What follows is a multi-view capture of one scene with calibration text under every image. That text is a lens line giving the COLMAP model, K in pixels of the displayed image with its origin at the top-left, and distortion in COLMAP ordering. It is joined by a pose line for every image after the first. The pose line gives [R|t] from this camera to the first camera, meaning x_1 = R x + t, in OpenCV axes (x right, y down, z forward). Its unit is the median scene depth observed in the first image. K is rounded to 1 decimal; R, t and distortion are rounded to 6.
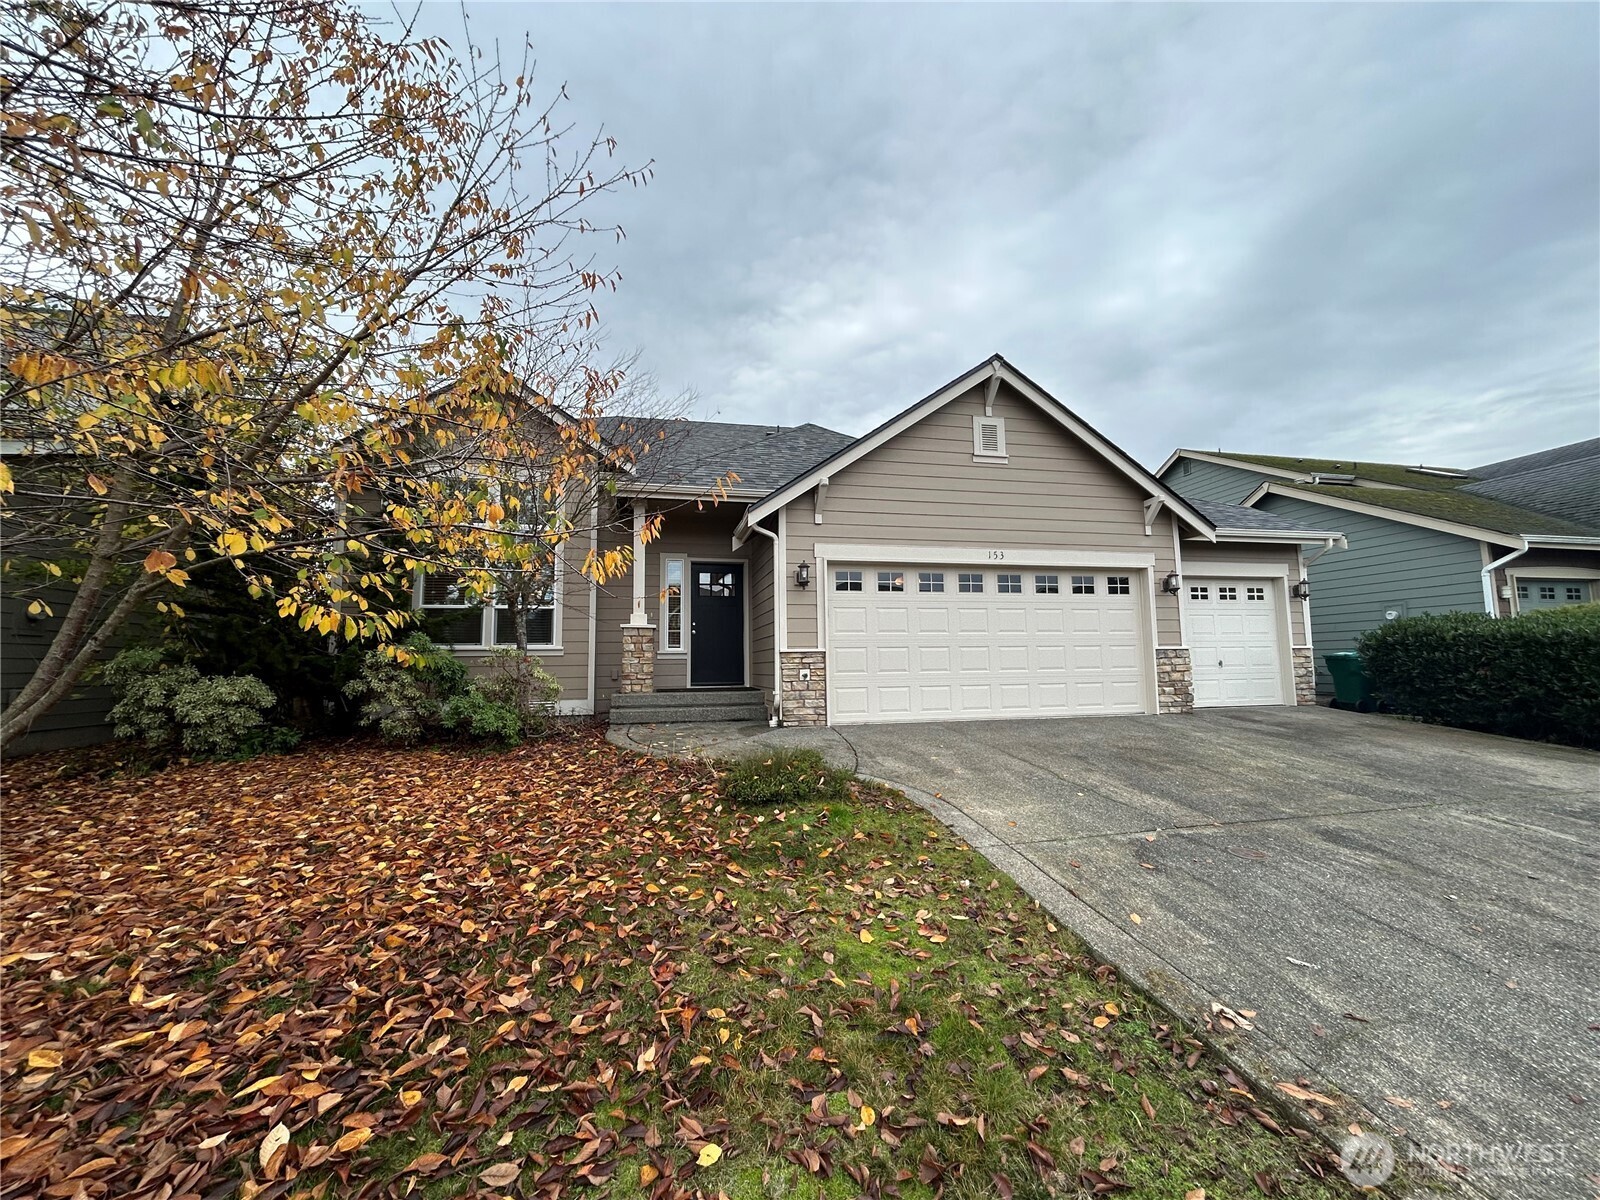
lens RADIAL K [[647.8, 0, 802.0], [0, 647.8, 599.5], [0, 0, 1]] dist [-0.000989, 0.000397]
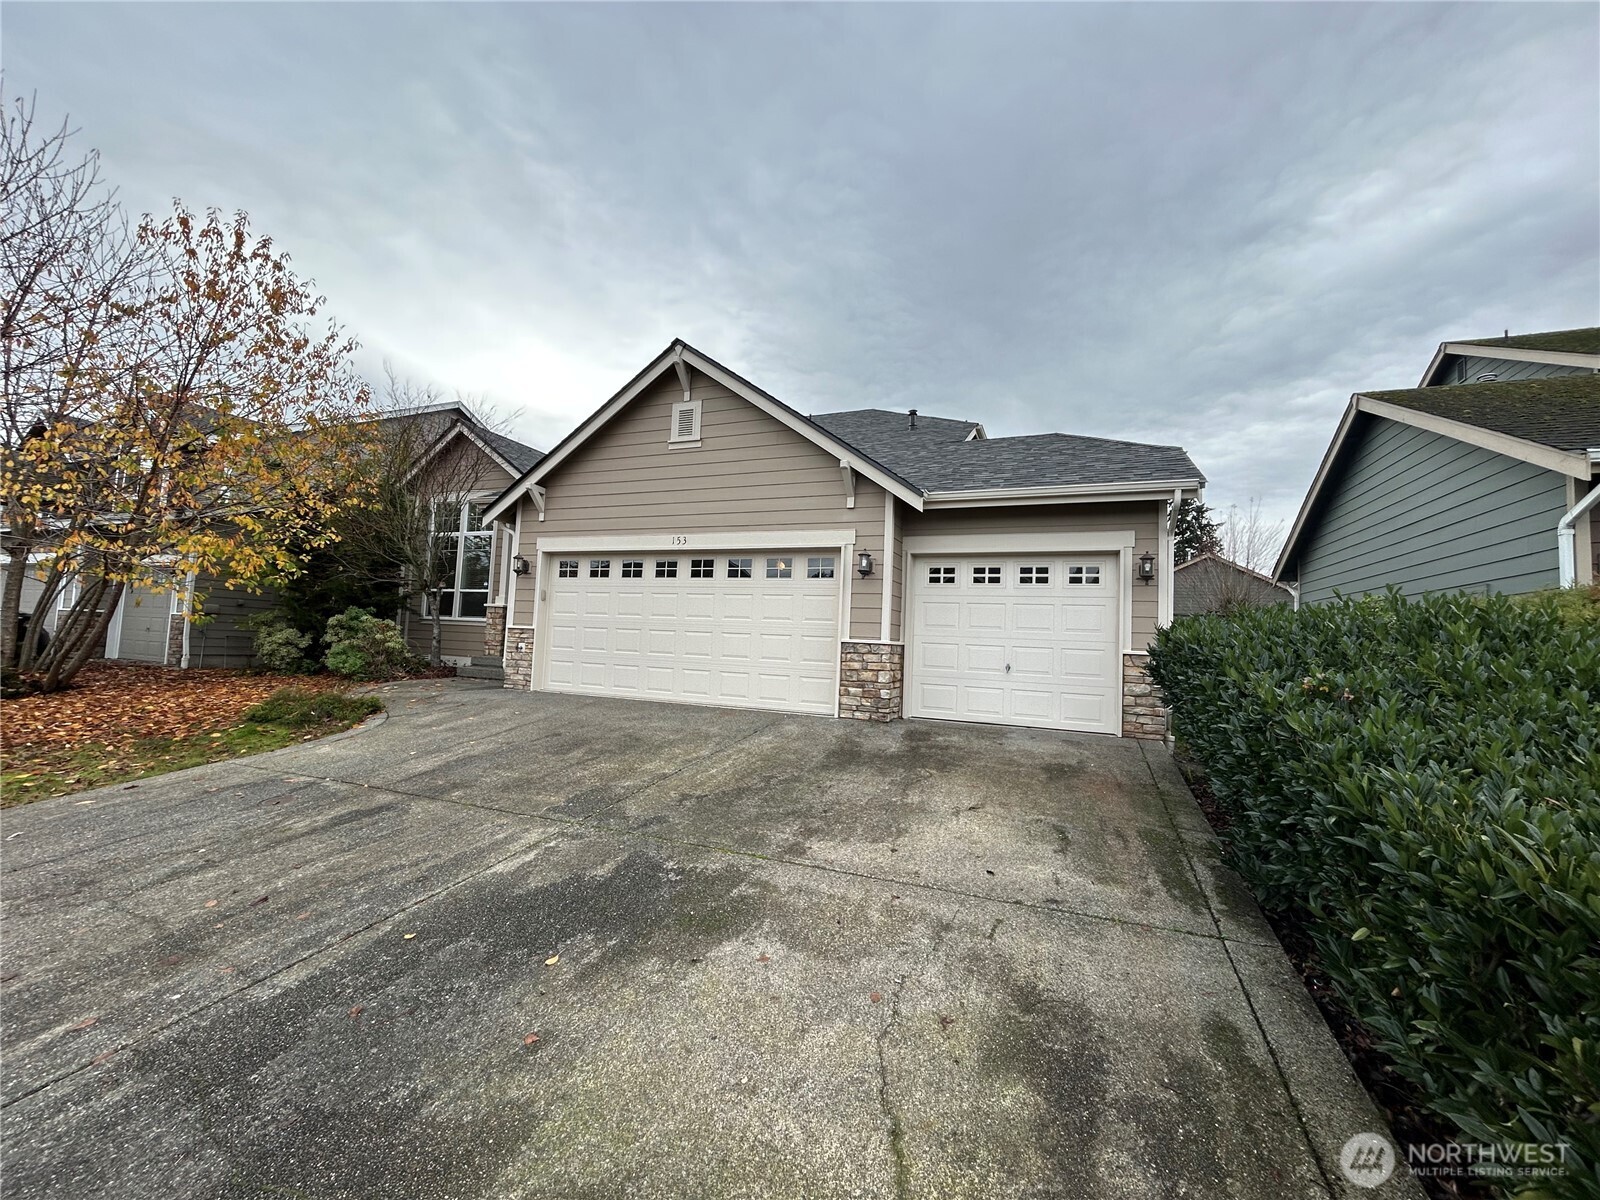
lens RADIAL K [[647.8, 0, 802.0], [0, 647.8, 599.5], [0, 0, 1]] dist [-0.000989, 0.000397]
pose [[0.815147, 0.008637, -0.579189, 1.013451], [0.001154, 0.999863, 0.016534, 0.007053], [0.579253, -0.014146, 0.815025, 0.282117]]
